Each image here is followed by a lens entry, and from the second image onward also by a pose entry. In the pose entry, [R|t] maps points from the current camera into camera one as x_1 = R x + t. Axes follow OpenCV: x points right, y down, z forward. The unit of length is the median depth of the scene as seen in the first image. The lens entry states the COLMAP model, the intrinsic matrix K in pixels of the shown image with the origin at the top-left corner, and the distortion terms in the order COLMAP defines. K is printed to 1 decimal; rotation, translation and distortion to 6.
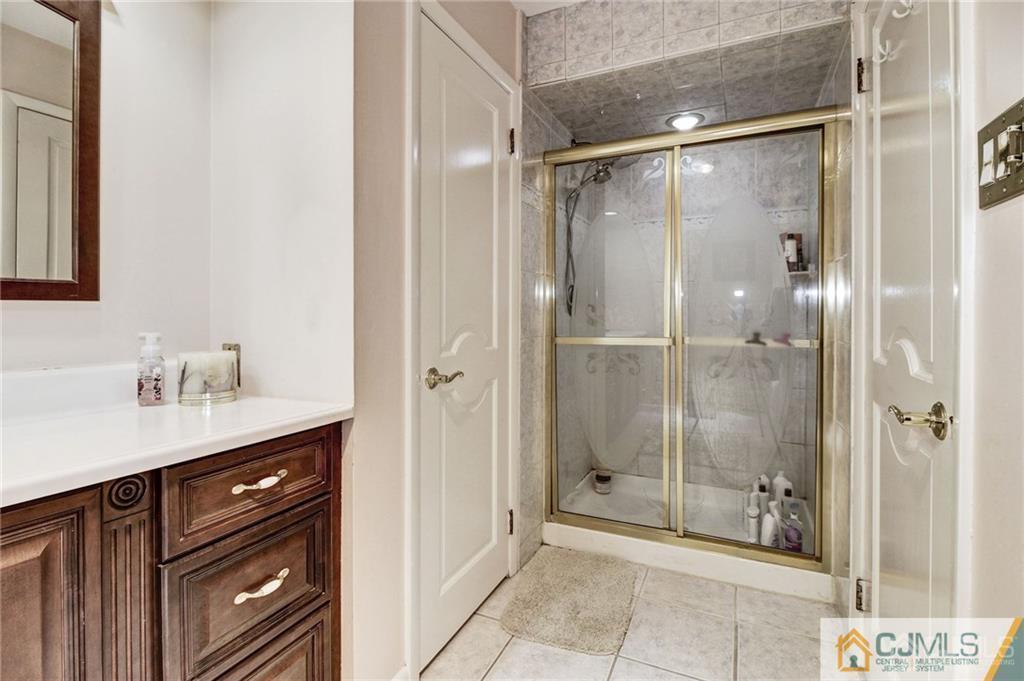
lens RADIAL K [[481.8, 0, 515.0], [0, 481.8, 327.8], [0, 0, 1]] dist [-0.001289, -0.000224]
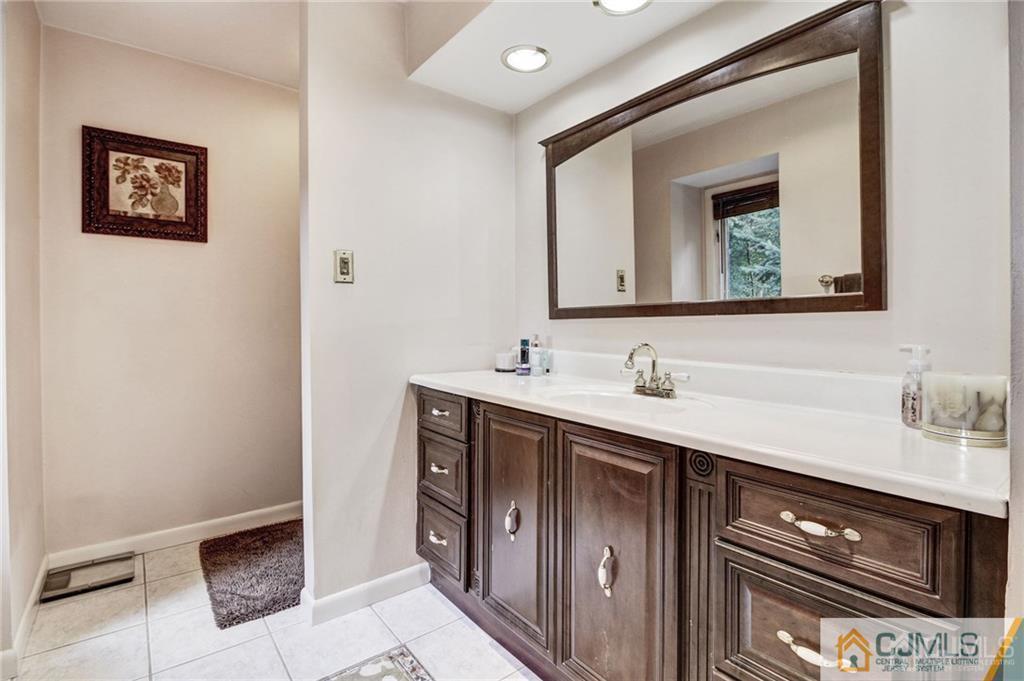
lens RADIAL K [[481.8, 0, 515.0], [0, 481.8, 327.8], [0, 0, 1]] dist [-0.001289, -0.000224]
pose [[-0.448551, 0.008705, -0.893715, 0.429267], [-0.022606, 0.999522, 0.021081, -0.027081], [0.893471, 0.029659, -0.448140, 0.856968]]
